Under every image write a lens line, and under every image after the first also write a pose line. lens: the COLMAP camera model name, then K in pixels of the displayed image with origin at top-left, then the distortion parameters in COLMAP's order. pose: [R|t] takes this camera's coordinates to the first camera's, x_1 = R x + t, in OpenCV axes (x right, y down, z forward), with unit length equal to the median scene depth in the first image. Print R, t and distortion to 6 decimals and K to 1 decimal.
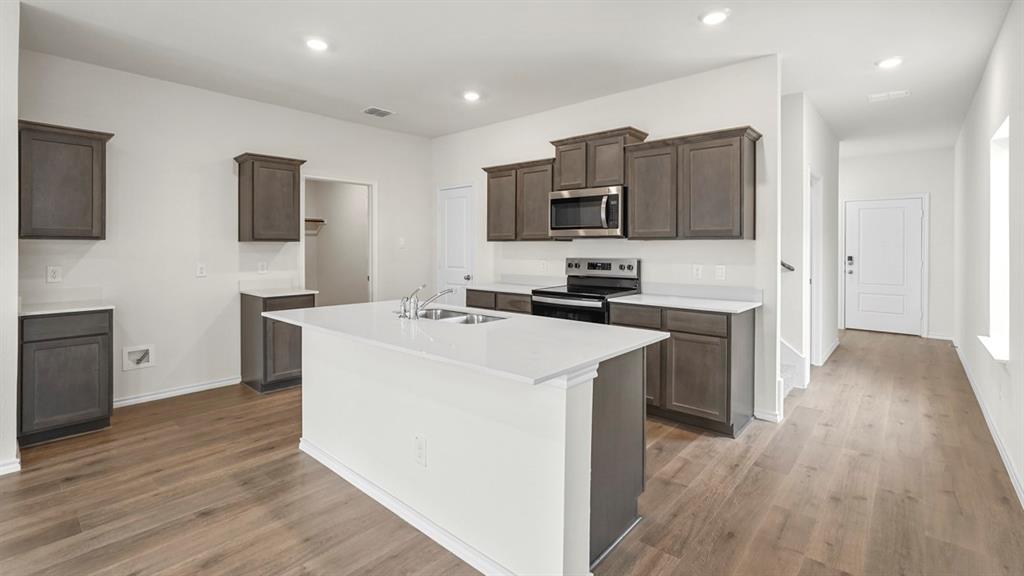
lens RADIAL K [[456.5, 0, 511.1], [0, 456.5, 244.0], [0, 0, 1]] dist [-0.014977, 0.000074]
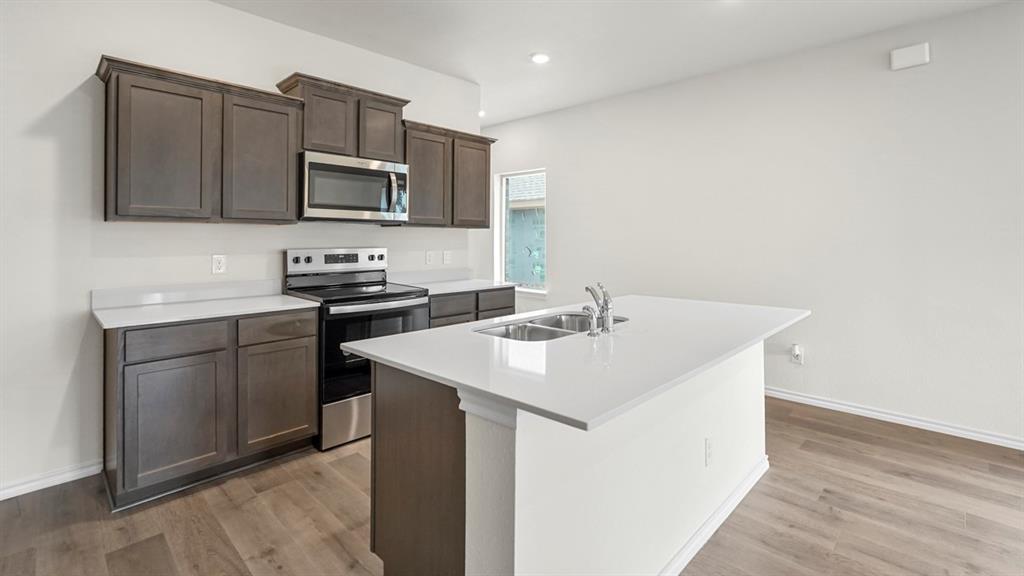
lens RADIAL K [[456.6, 0, 509.3], [0, 456.6, 240.4], [0, 0, 1]] dist [-0.001134, 0.000739]
pose [[0.048290, -0.002460, 0.998830, -0.639731], [-0.005187, 0.999983, 0.002713, 0.015940], [-0.998820, -0.005312, 0.048277, 0.757112]]
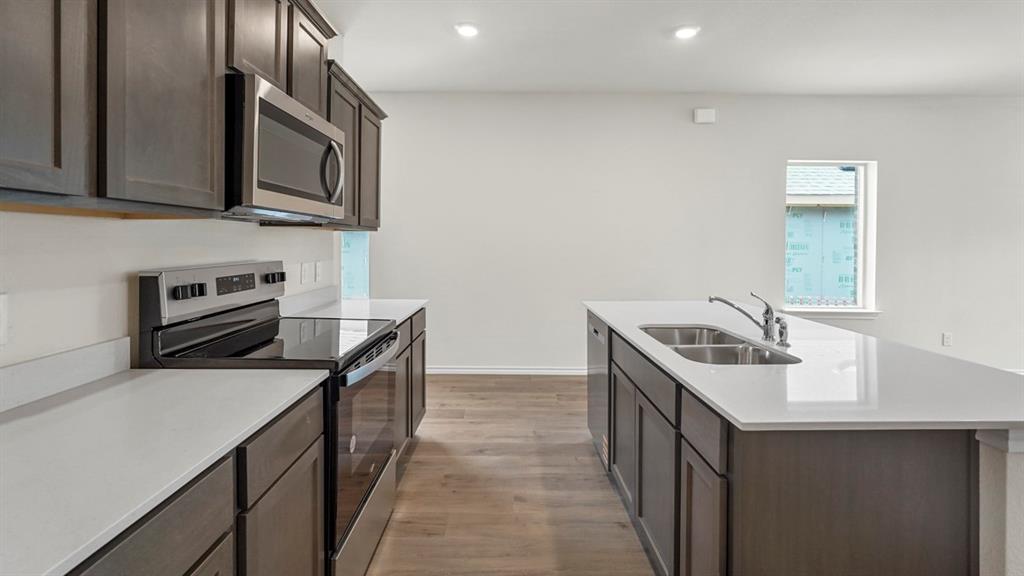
lens RADIAL K [[456.6, 0, 509.3], [0, 456.6, 240.4], [0, 0, 1]] dist [-0.001134, 0.000739]
pose [[-0.666159, -0.001643, 0.745808, -0.327340], [-0.007037, 0.999967, -0.004083, 0.009864], [-0.745776, -0.007968, -0.666149, 1.224255]]
